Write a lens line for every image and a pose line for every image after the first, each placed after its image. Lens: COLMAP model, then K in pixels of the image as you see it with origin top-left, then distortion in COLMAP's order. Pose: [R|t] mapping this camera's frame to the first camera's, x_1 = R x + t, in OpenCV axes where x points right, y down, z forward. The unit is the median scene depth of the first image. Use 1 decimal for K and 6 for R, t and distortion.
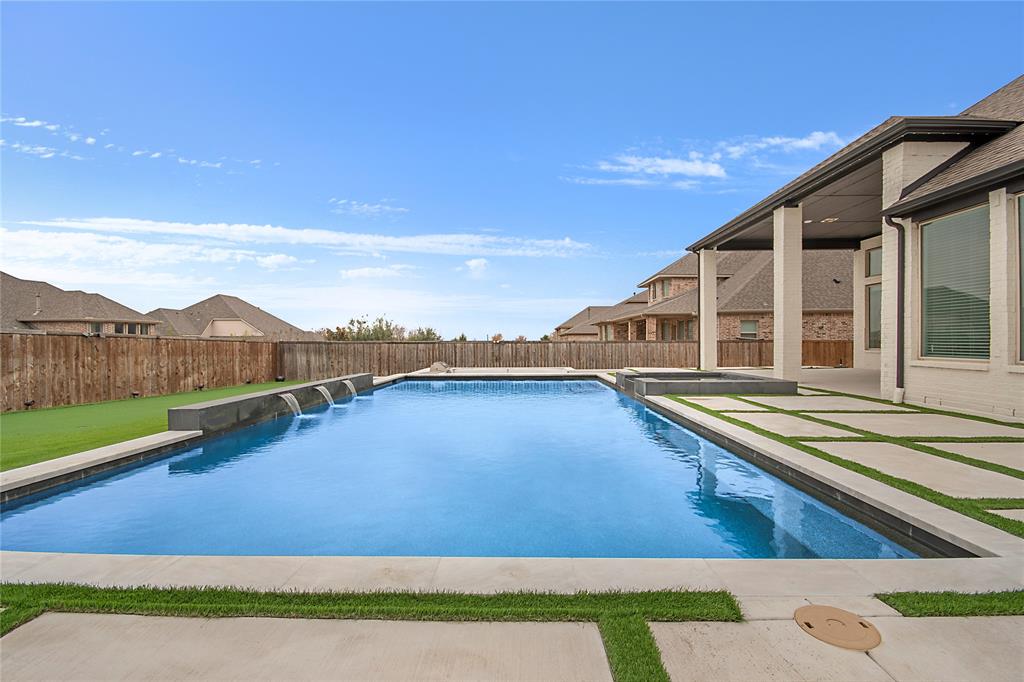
lens RADIAL K [[460.6, 0, 511.1], [0, 460.6, 349.1], [0, 0, 1]] dist [0.001730, -0.005383]
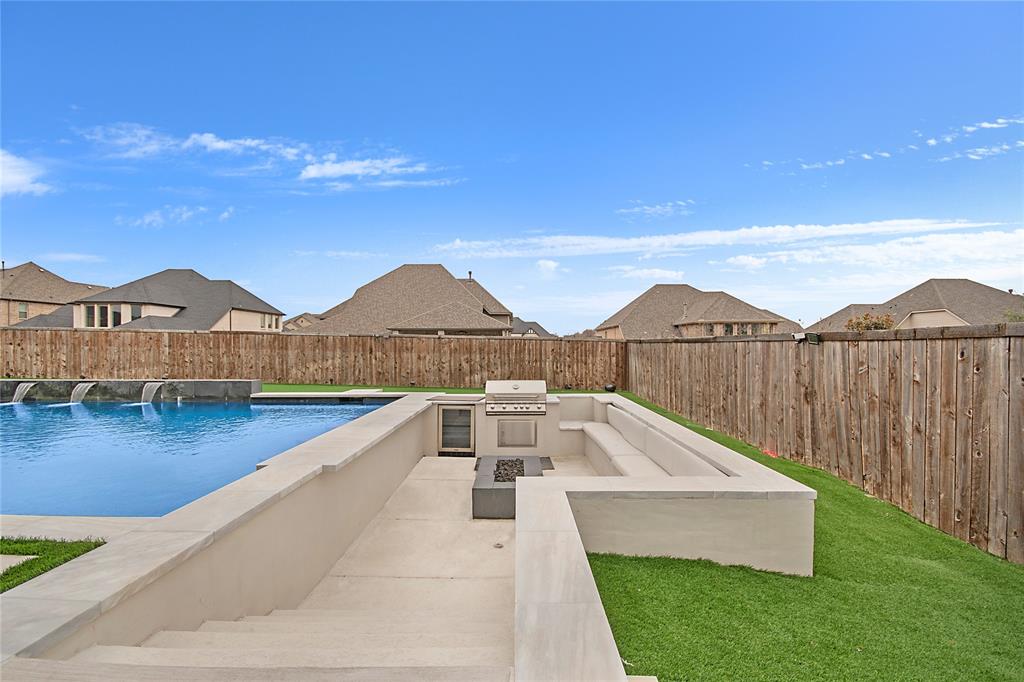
lens RADIAL K [[460.6, 0, 516.6], [0, 460.6, 342.1], [0, 0, 1]] dist [0.001730, -0.005383]
pose [[0.012355, -0.003289, -0.999918, 0.369499], [-0.015222, 0.999878, -0.003477, -0.011163], [0.999808, 0.015263, 0.012303, 1.130237]]
